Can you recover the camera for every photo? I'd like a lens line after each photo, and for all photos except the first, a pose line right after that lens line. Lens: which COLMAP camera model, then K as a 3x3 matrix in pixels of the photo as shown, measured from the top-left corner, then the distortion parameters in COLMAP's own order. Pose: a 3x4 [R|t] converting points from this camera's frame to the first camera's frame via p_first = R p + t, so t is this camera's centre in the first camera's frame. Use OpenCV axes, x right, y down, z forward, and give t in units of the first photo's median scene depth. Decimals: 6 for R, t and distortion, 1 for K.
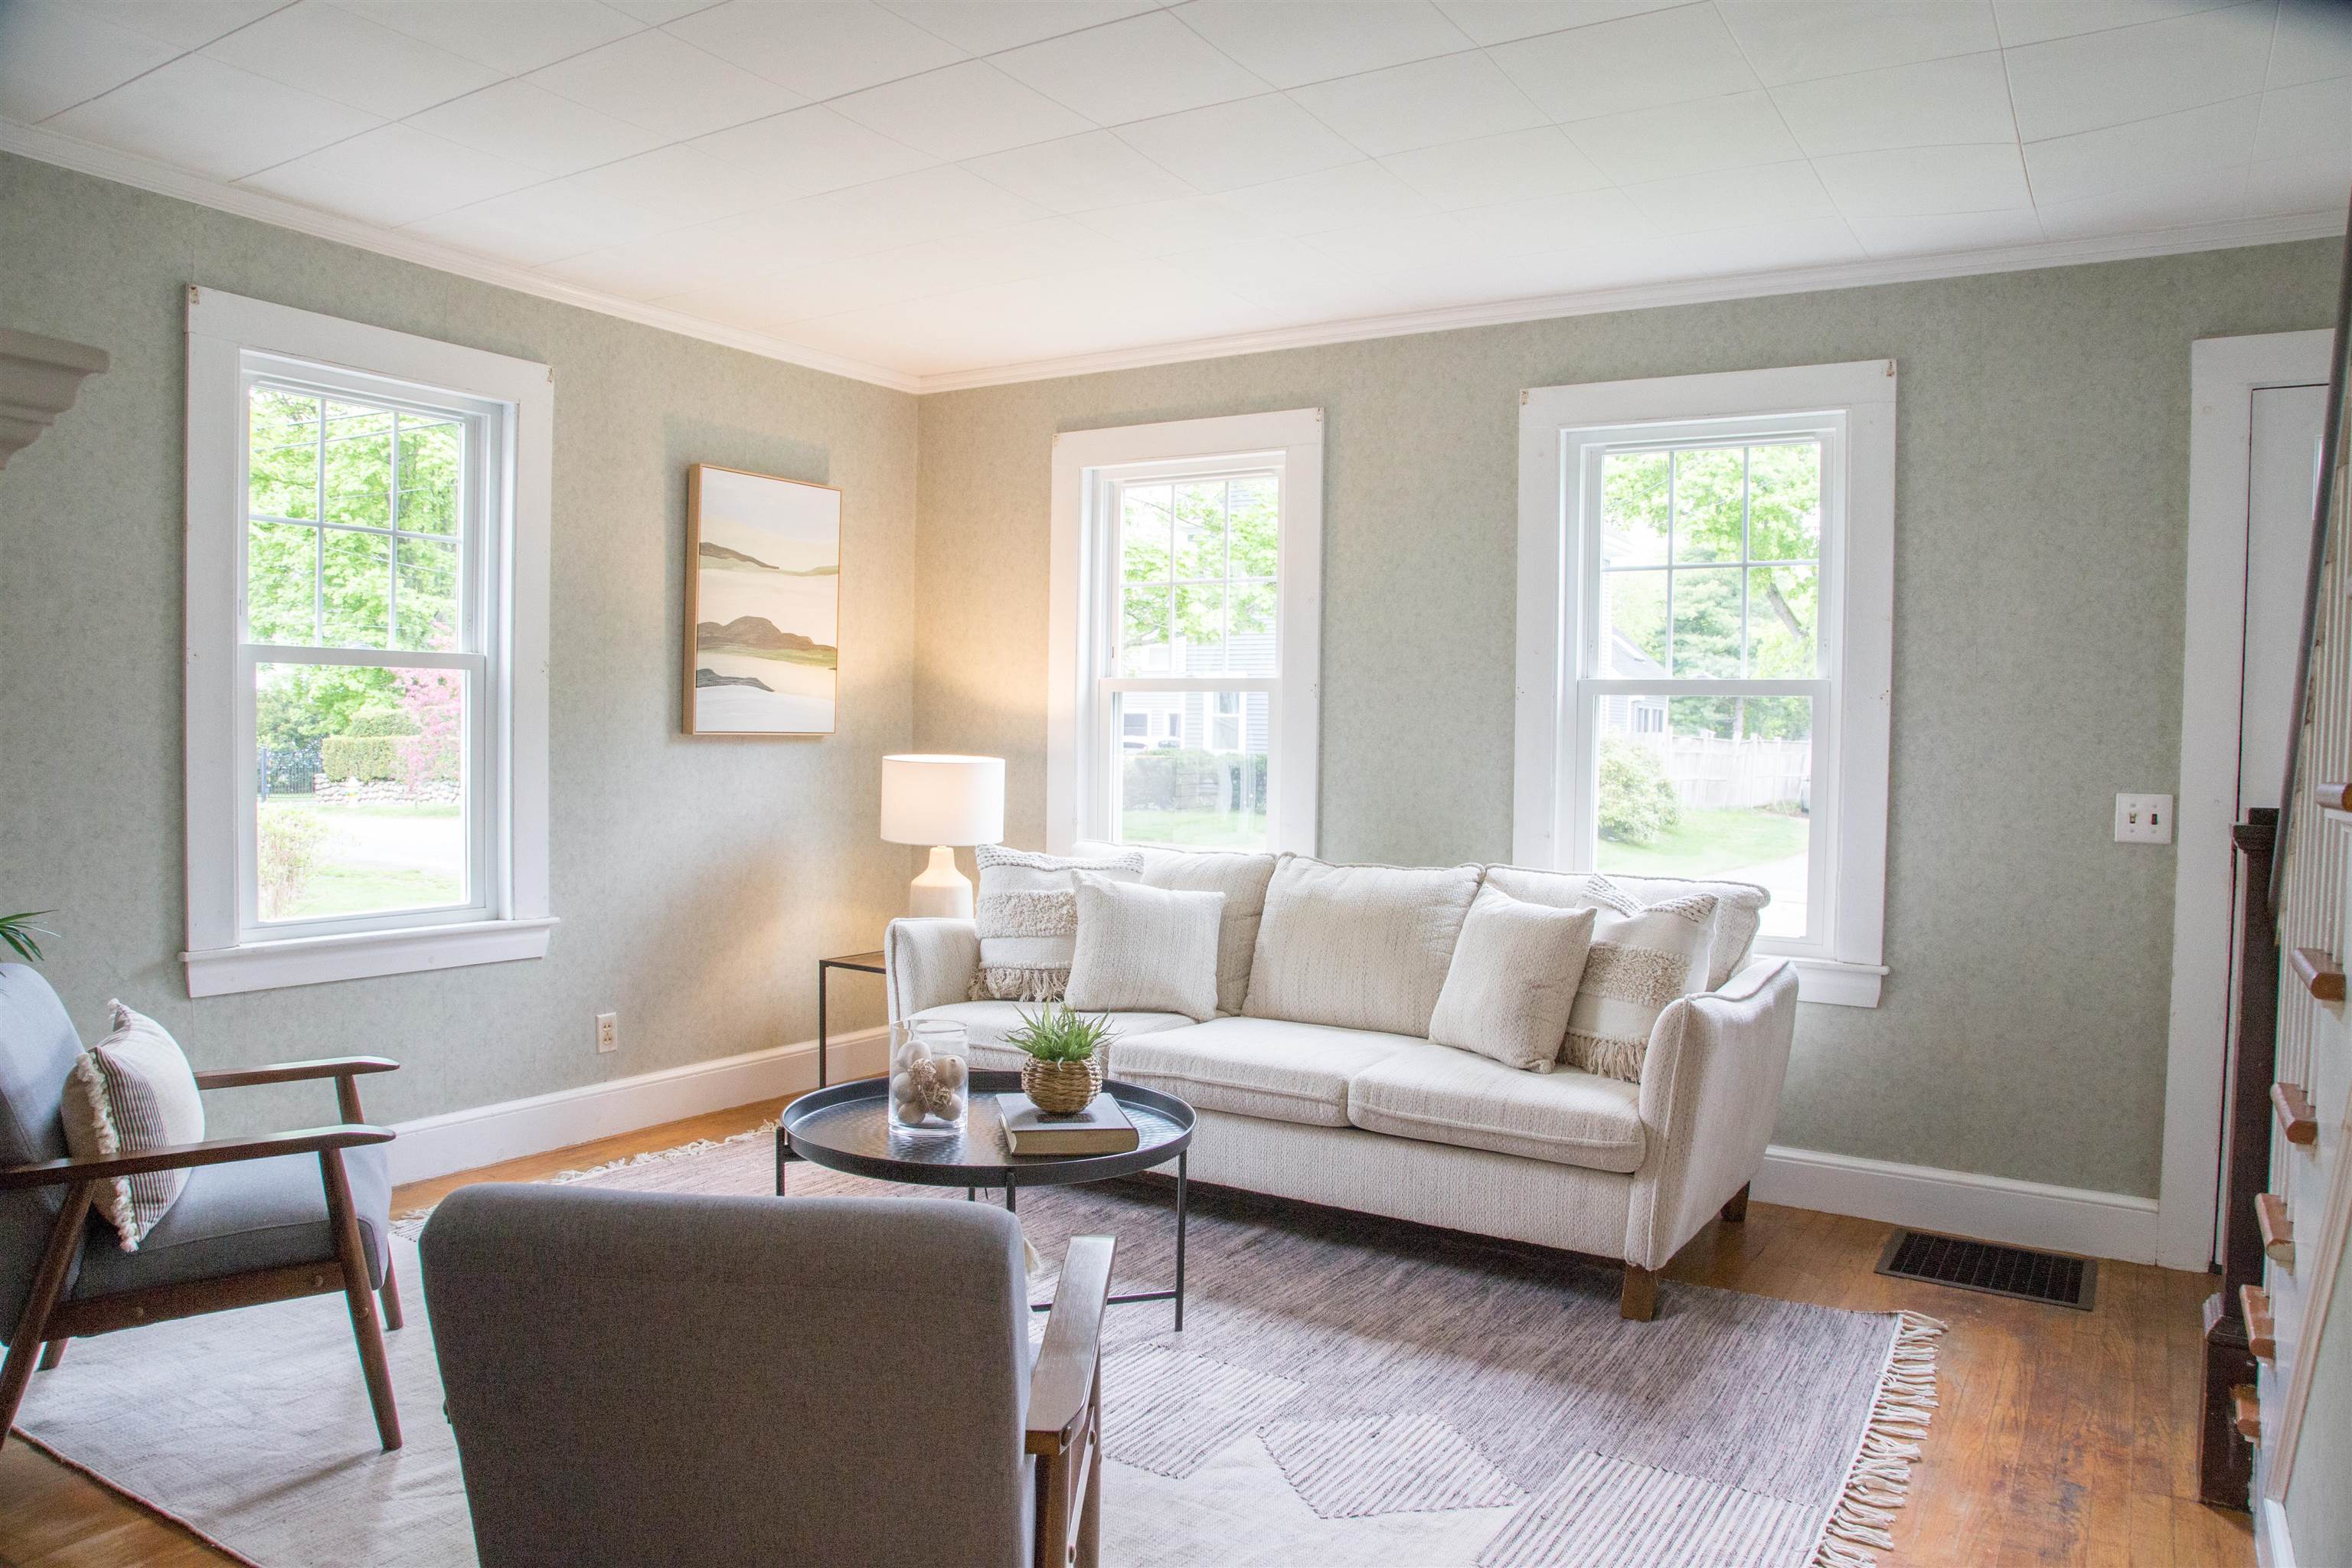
lens RADIAL K [[1618.9, 0, 1182.6], [0, 1618.9, 785.7], [0, 0, 1]] dist [-0.120407, 0.067488]
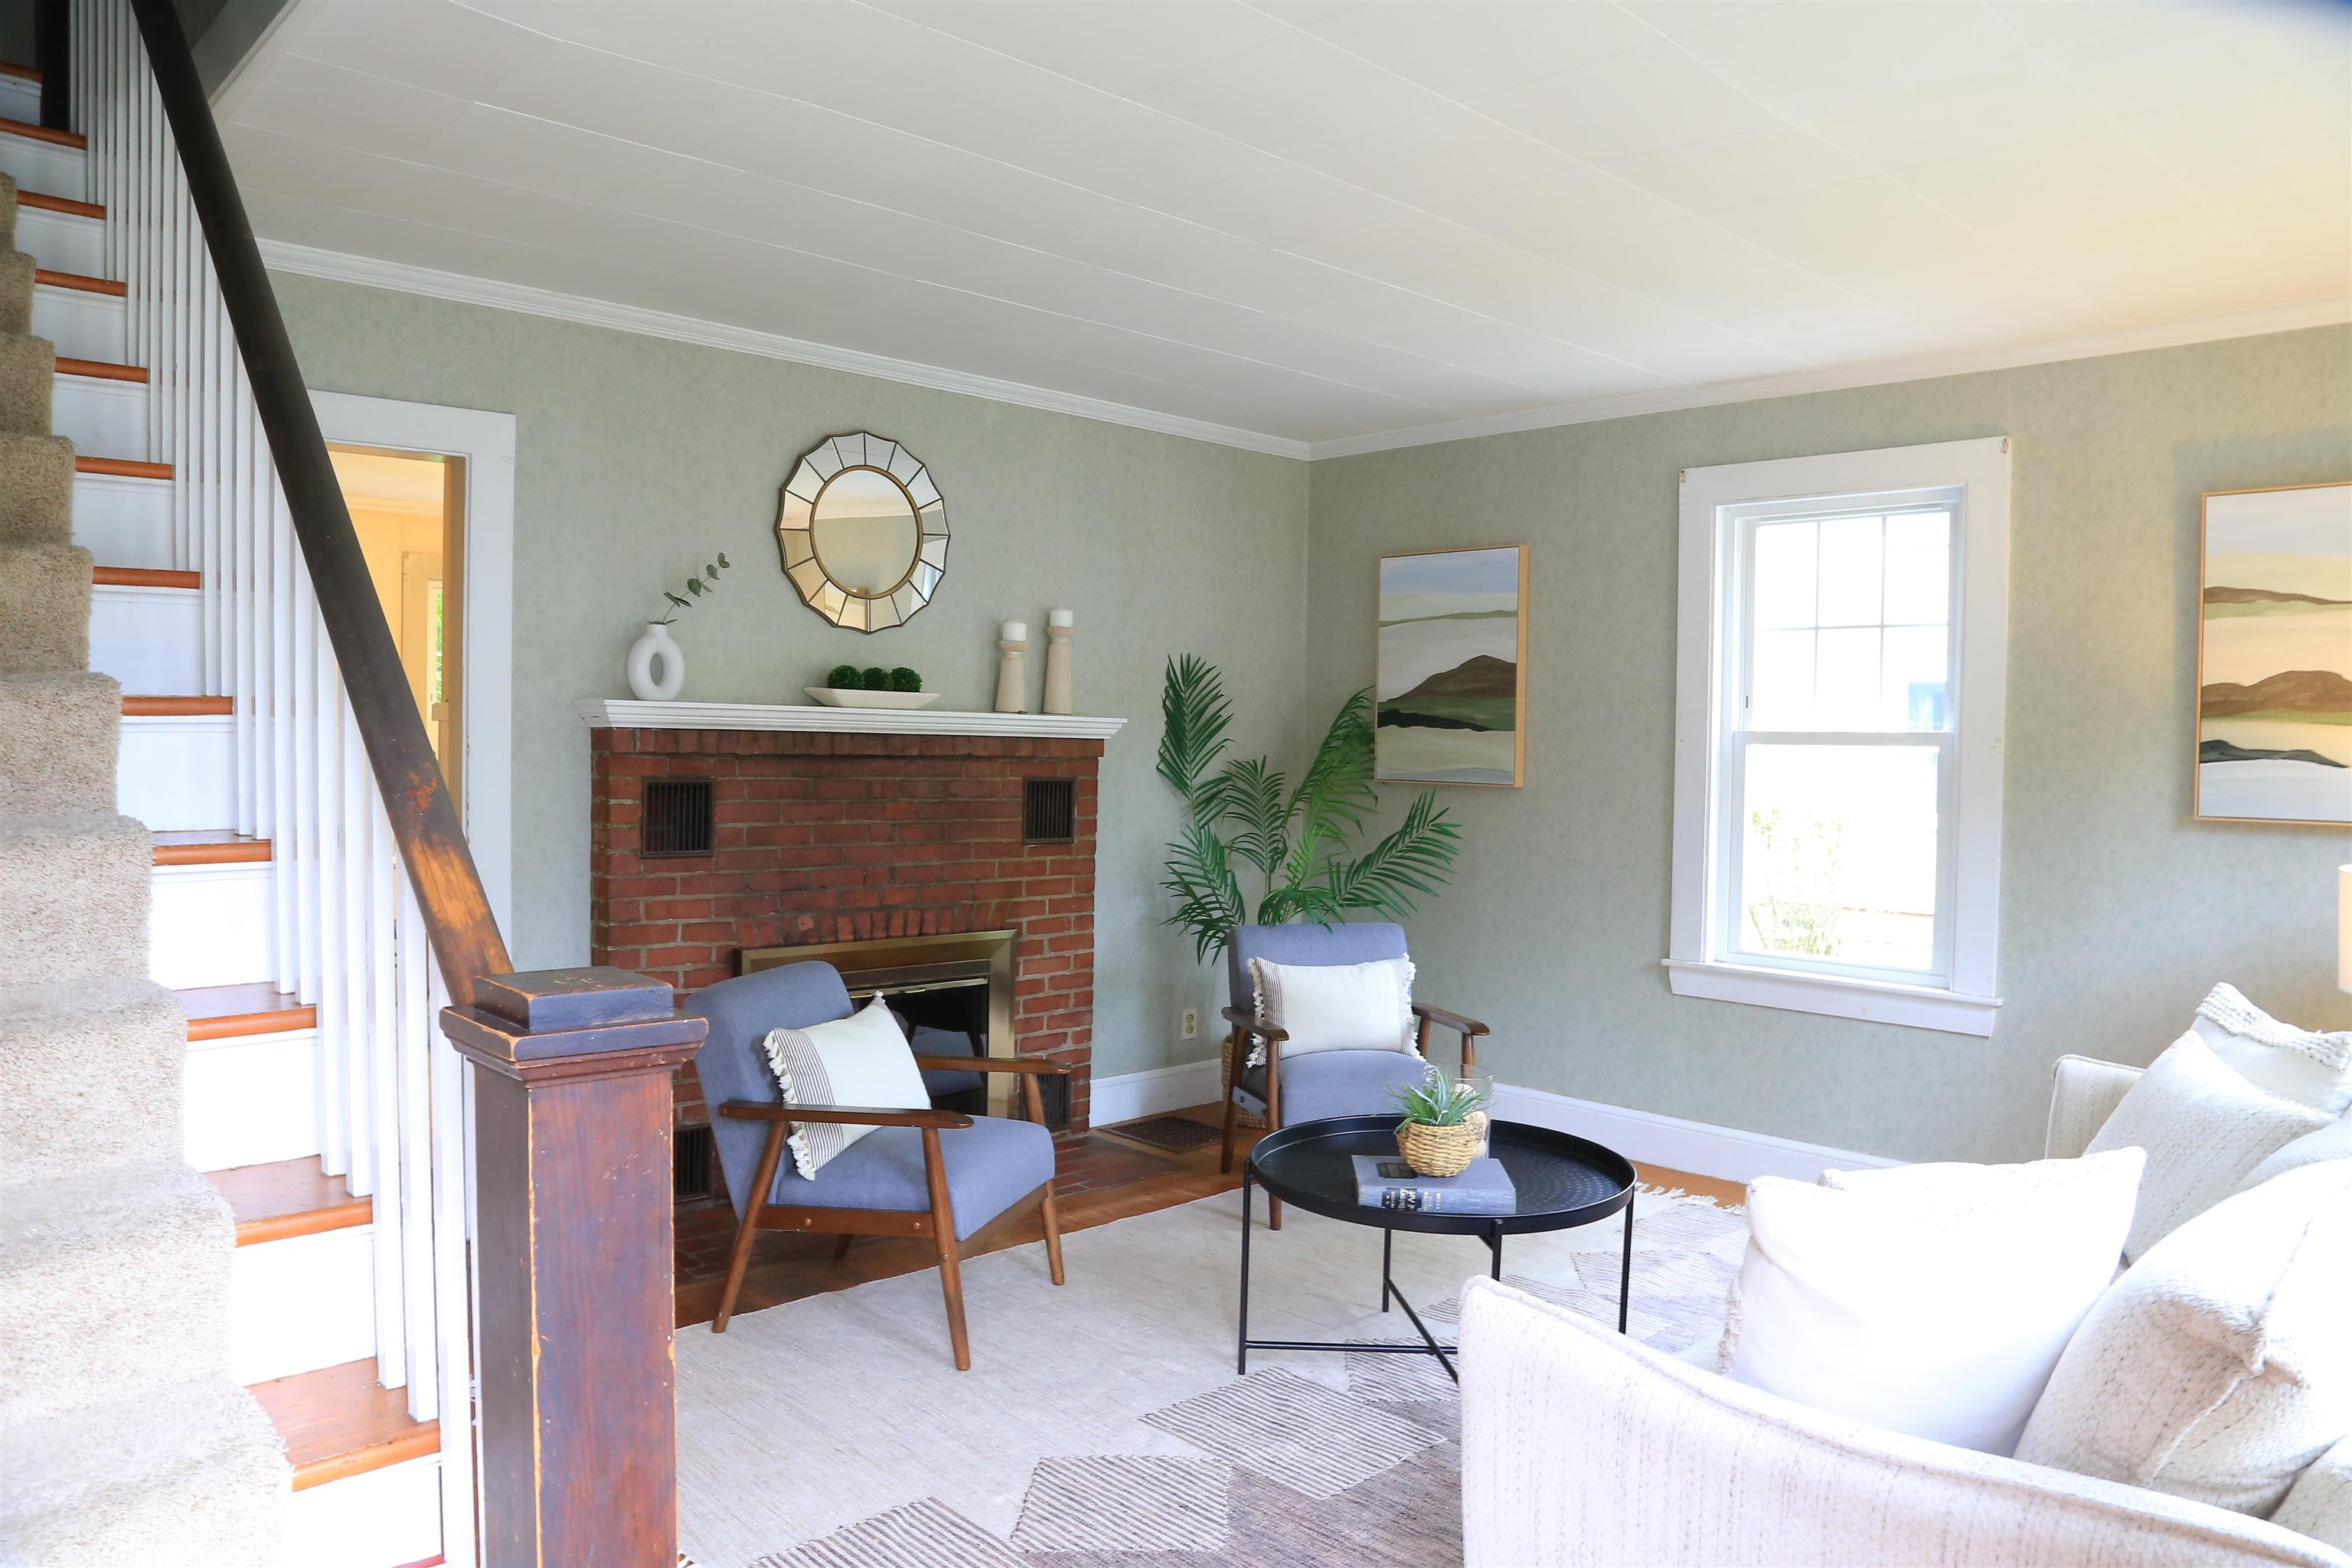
lens RADIAL K [[1618.9, 0, 1184.3], [0, 1618.9, 783.9], [0, 0, 1]] dist [-0.120407, 0.067488]
pose [[-0.242572, -0.000865, -0.970133, 0.656484], [-0.061754, 0.997985, 0.014551, -0.031728], [0.968166, 0.063439, -0.242136, 0.738992]]
